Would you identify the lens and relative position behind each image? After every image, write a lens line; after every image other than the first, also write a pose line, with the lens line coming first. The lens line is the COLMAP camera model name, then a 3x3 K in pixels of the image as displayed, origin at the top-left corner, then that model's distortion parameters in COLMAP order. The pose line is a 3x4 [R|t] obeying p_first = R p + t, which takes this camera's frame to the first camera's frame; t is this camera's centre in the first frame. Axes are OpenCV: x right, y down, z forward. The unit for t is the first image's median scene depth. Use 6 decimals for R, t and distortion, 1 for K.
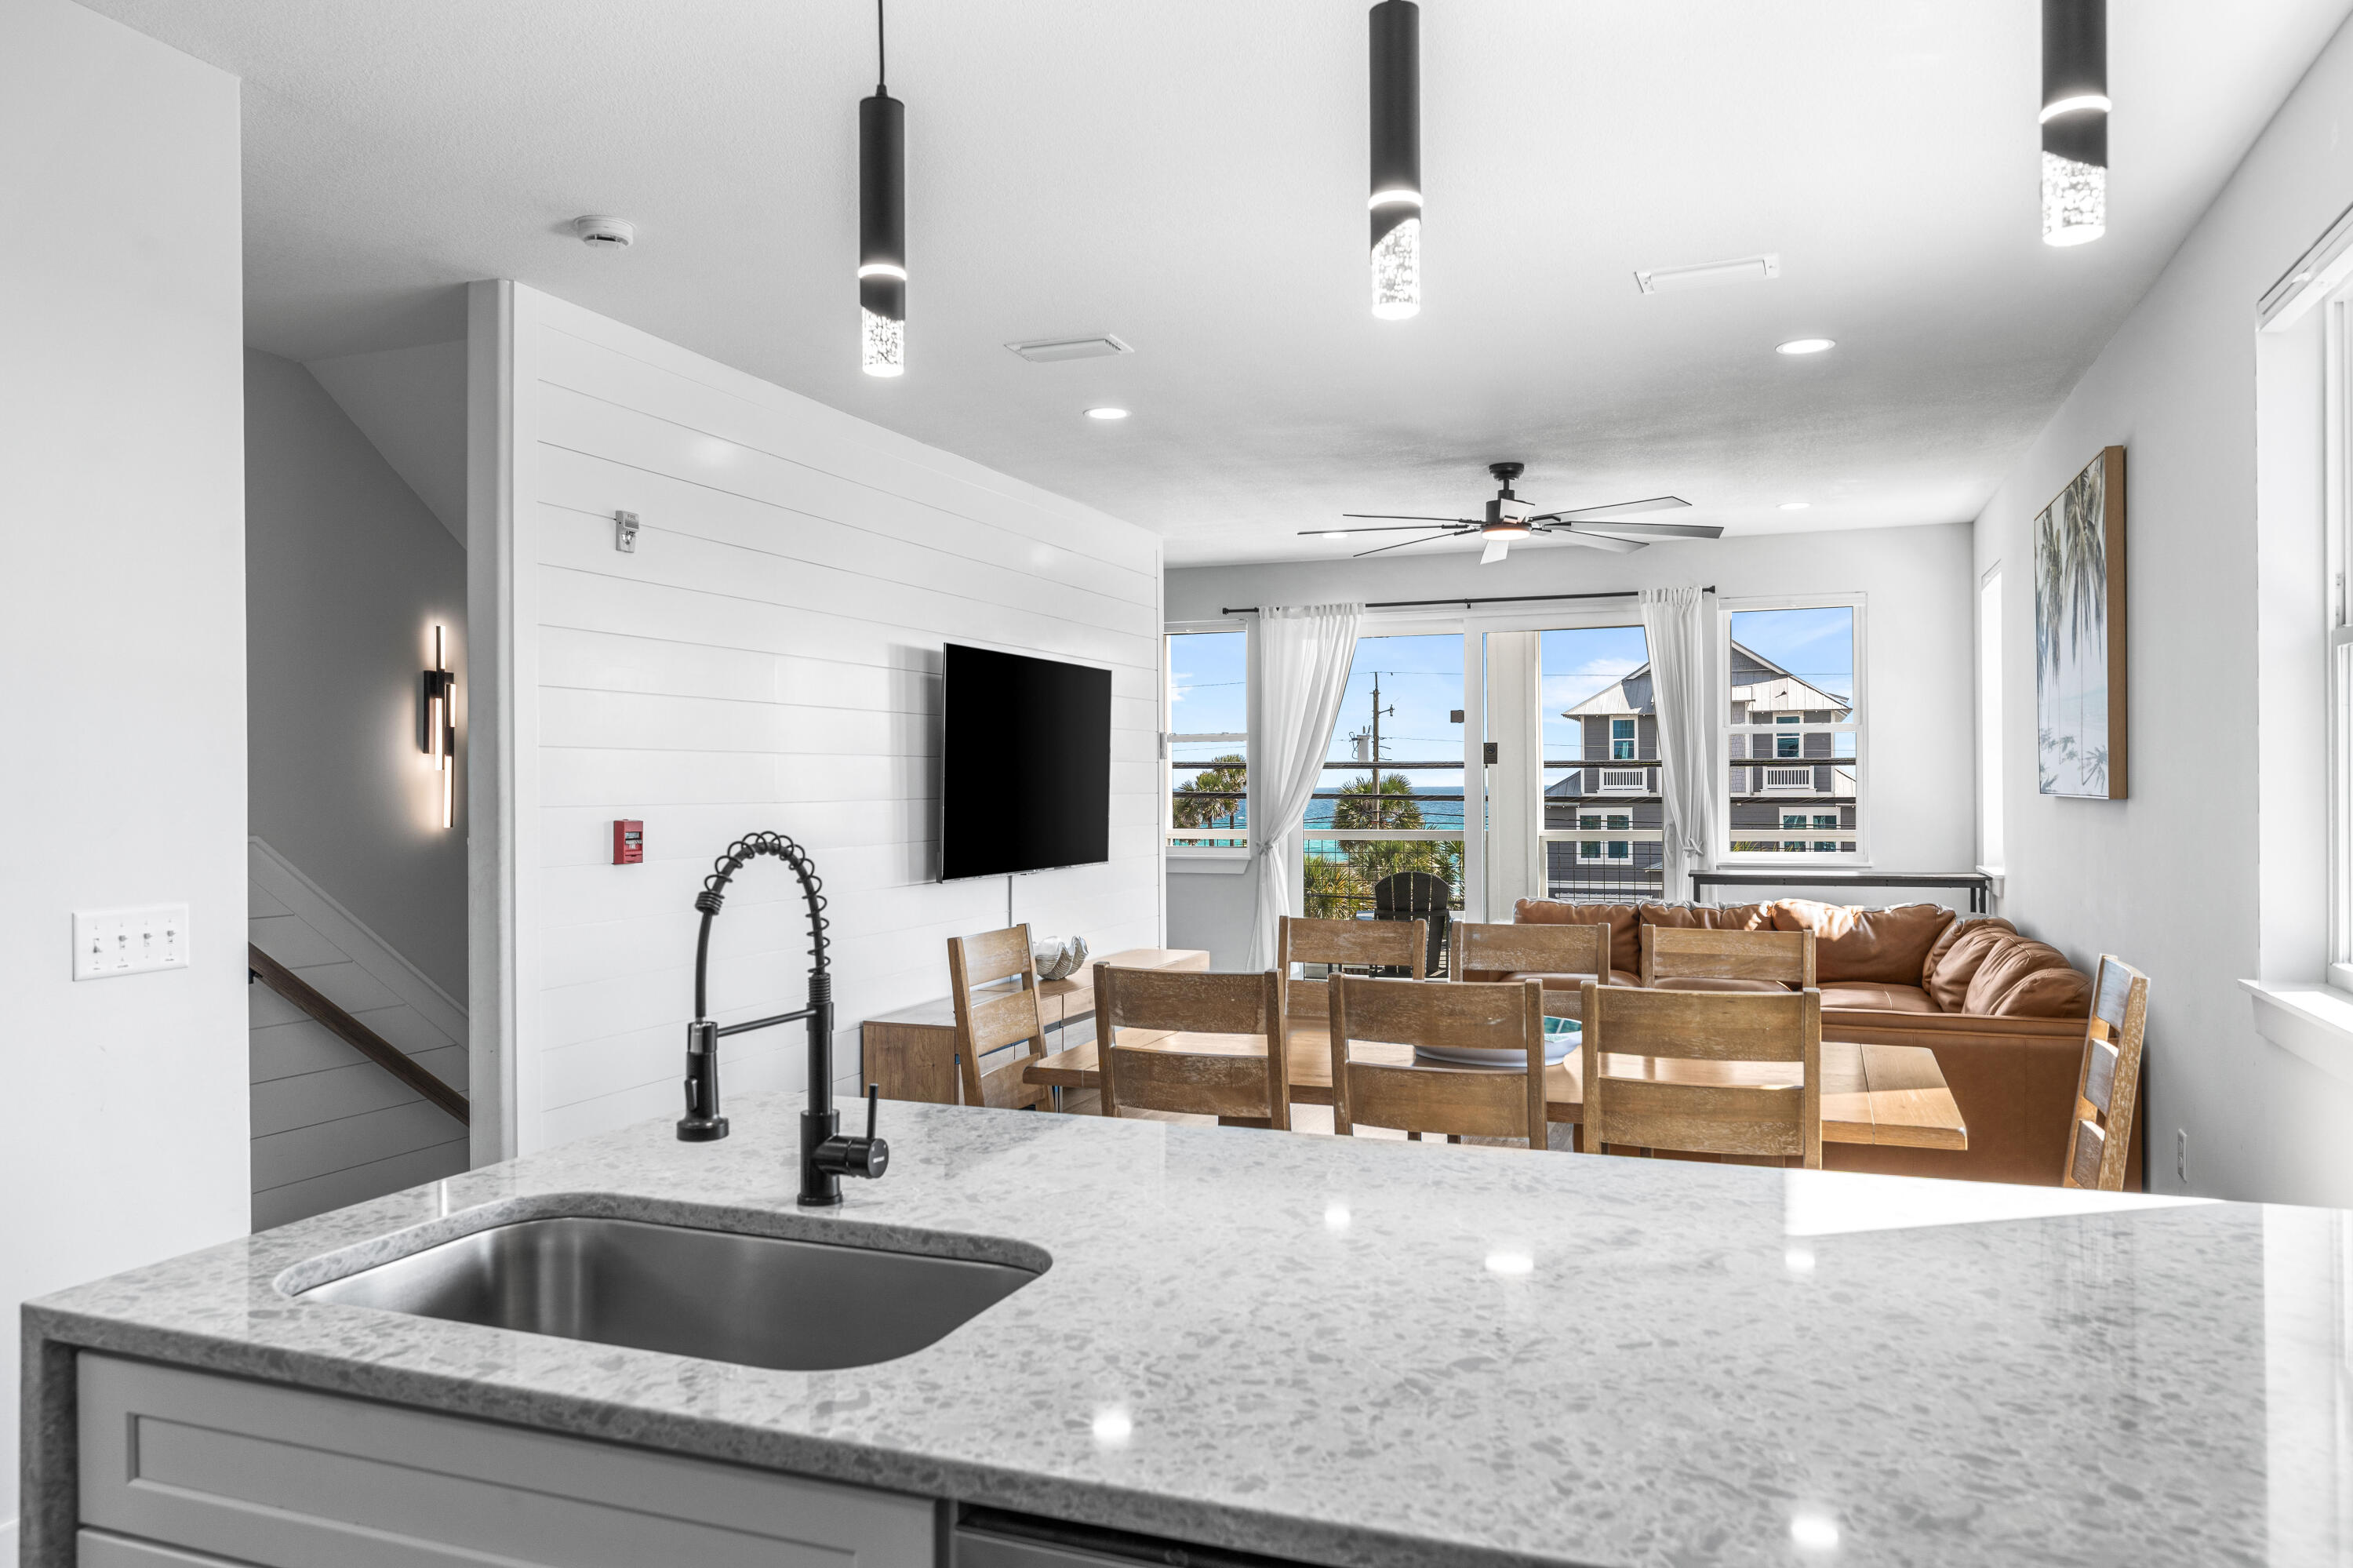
lens RADIAL K [[1595.4, 0, 1176.5], [0, 1595.4, 784.0], [0, 0, 1]] dist [0.004524, 0.001116]
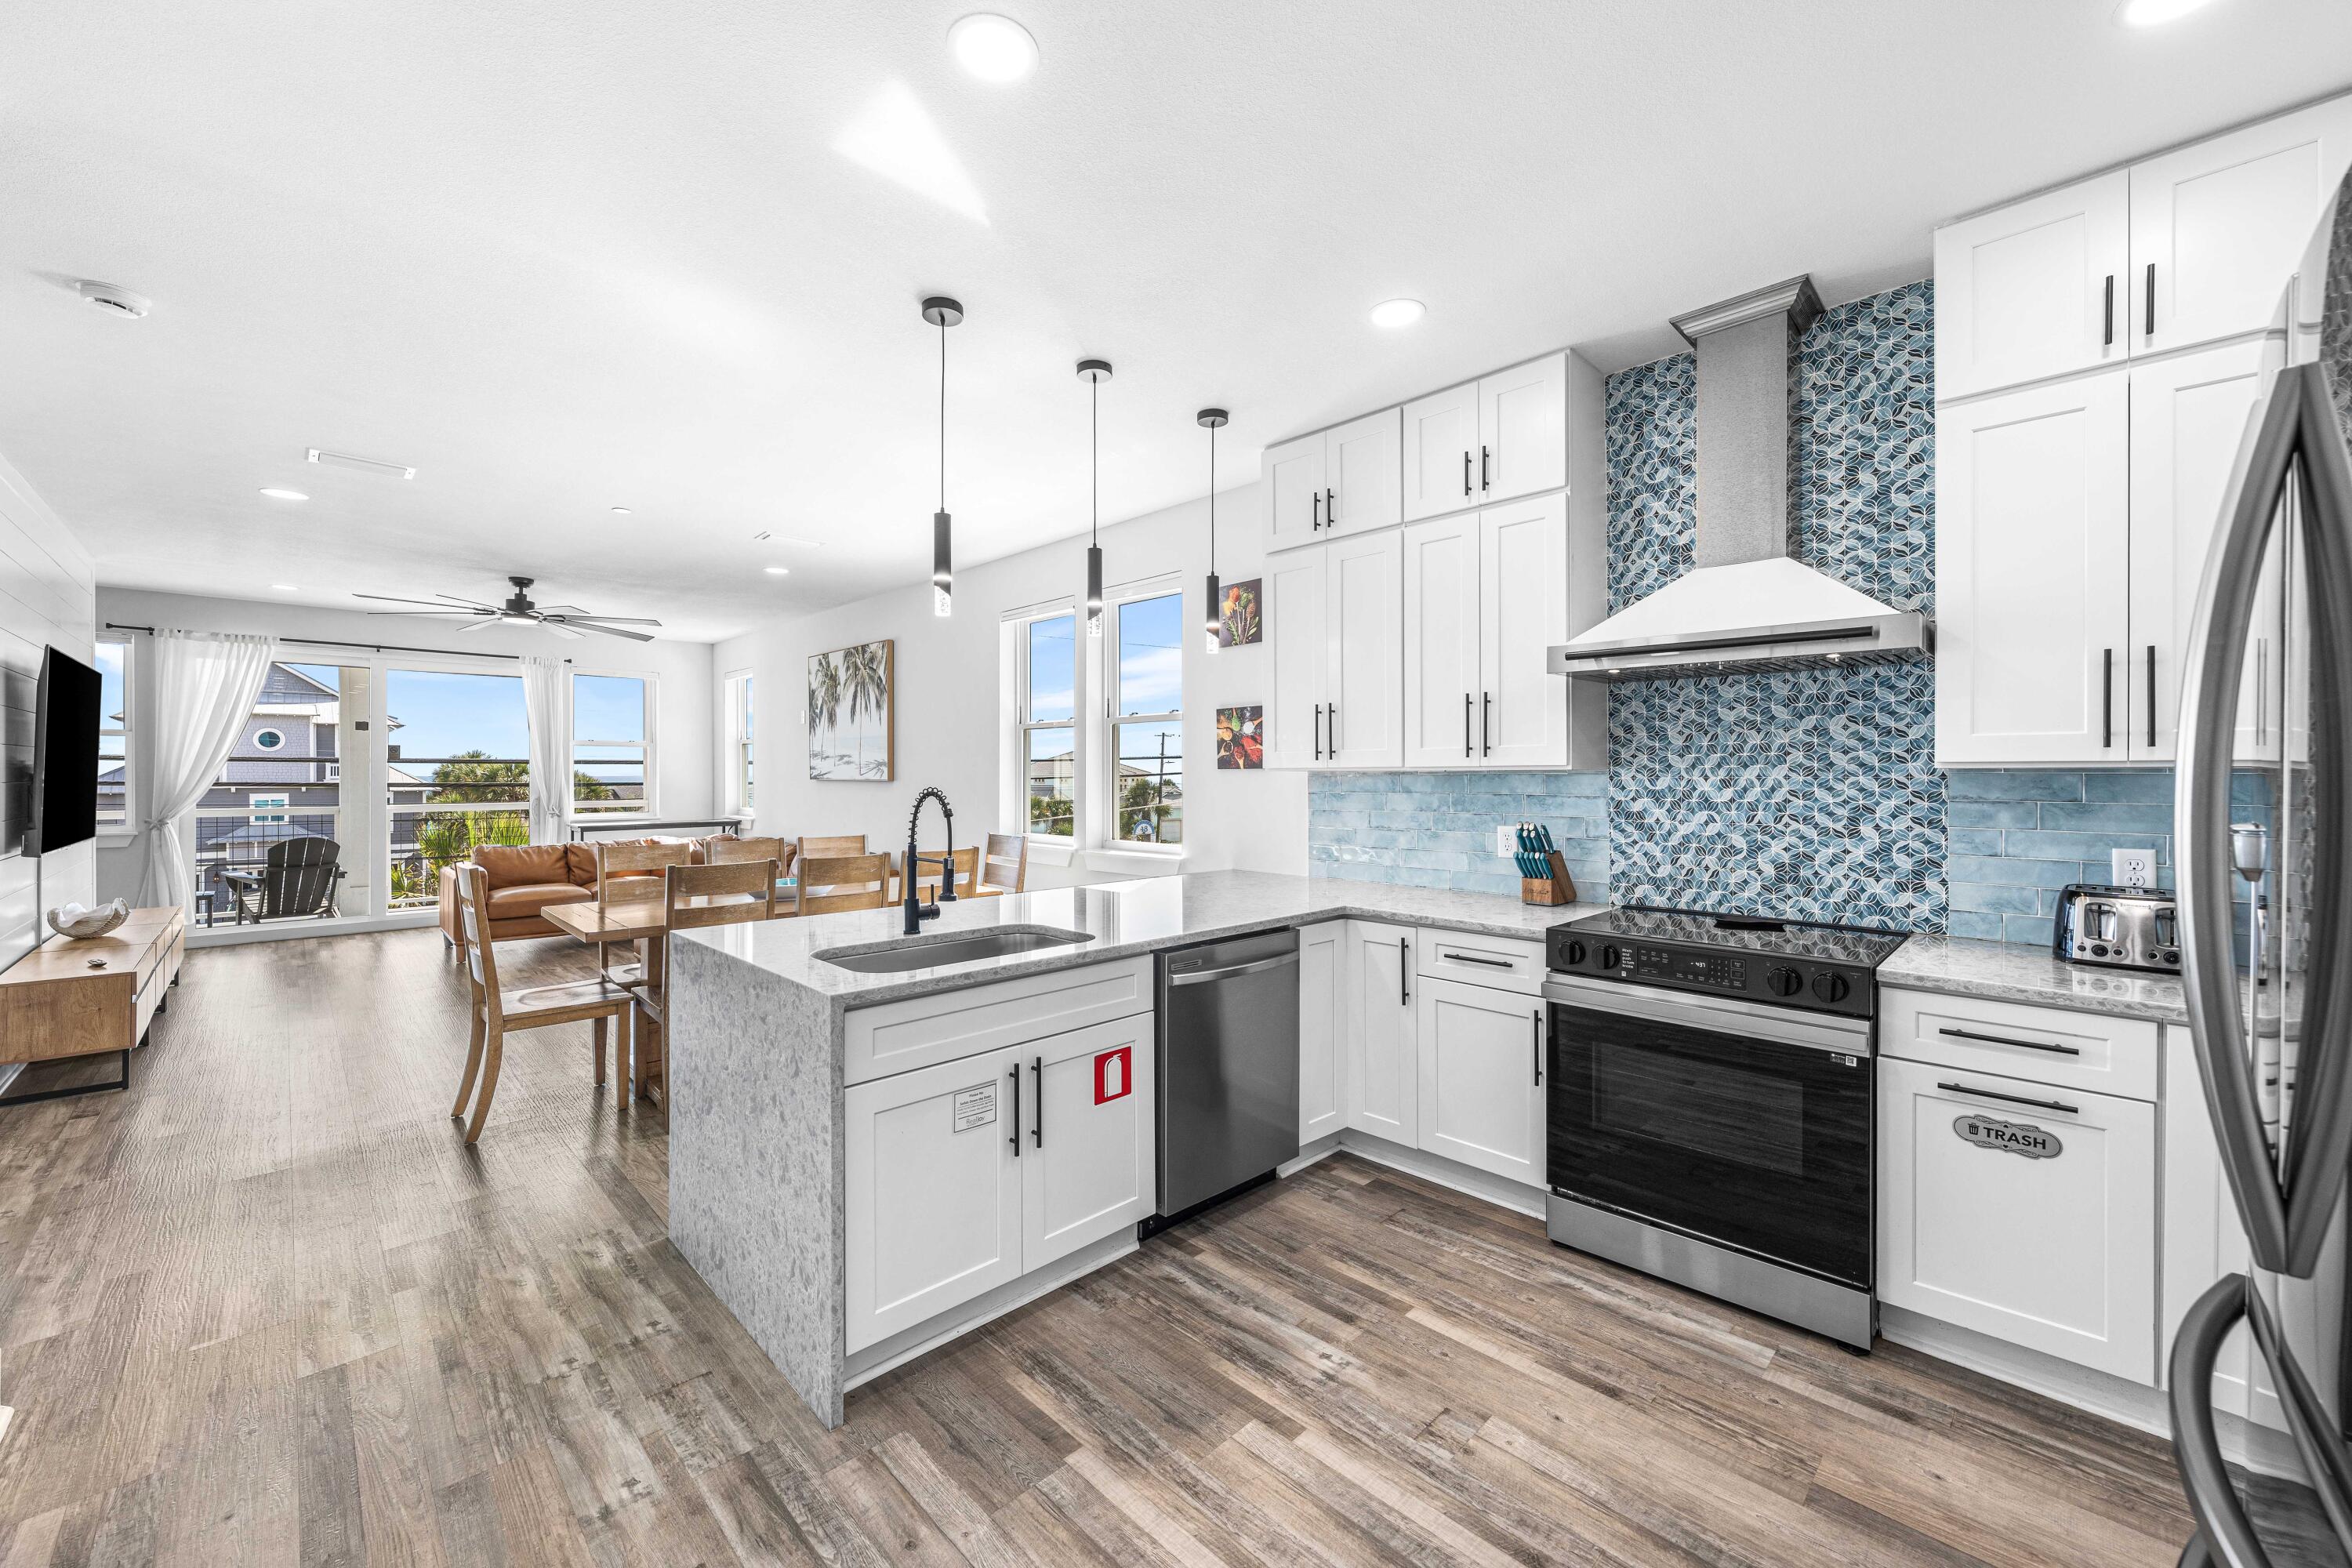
lens RADIAL K [[907.4, 0, 1176.0], [0, 907.4, 777.0], [0, 0, 1]] dist [-0.001639, 0.000124]
pose [[0.415071, 0.004057, 0.909780, -0.340603], [-0.003795, 0.999989, -0.002728, 0.003612], [-0.909781, -0.002321, 0.415082, 0.002703]]
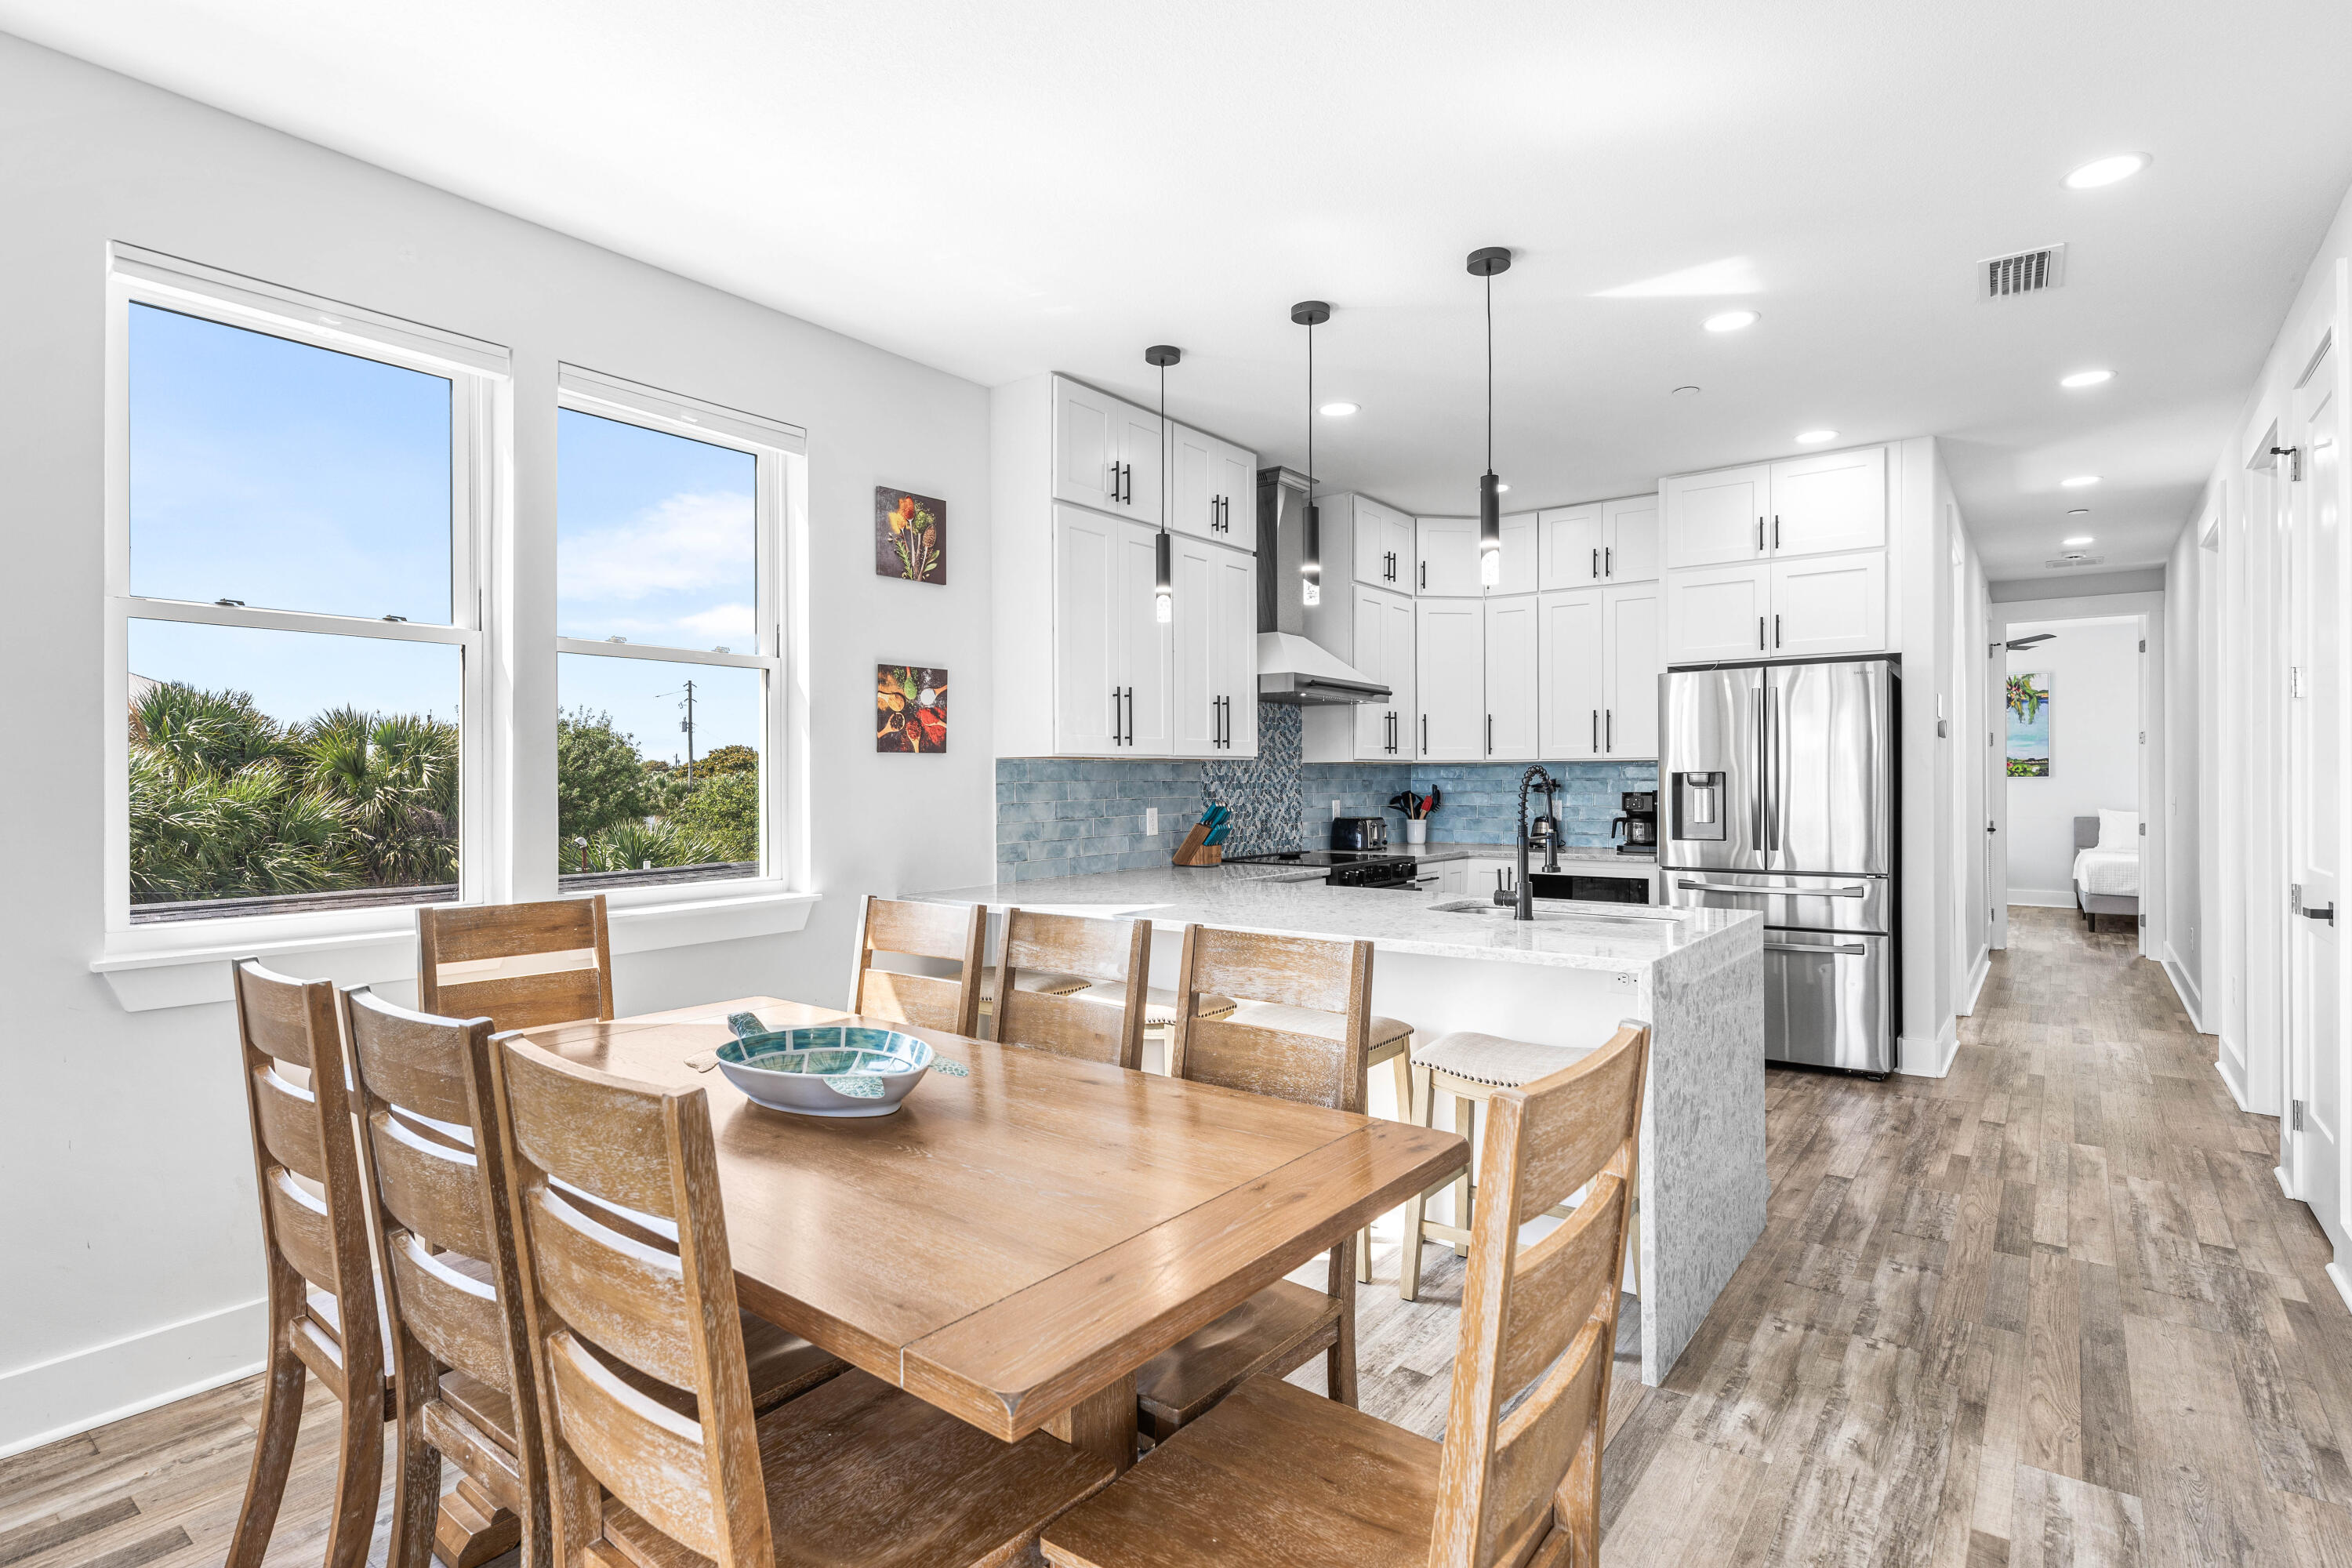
lens RADIAL K [[1158.6, 0, 1176.0], [0, 1158.6, 784.0], [0, 0, 1]] dist [0.001634, -0.000377]
pose [[-0.958341, 0.010427, 0.285437, -0.055900], [0.010855, 0.999941, -0.000082, 0.012756], [-0.285421, 0.003020, -0.958397, 0.701259]]
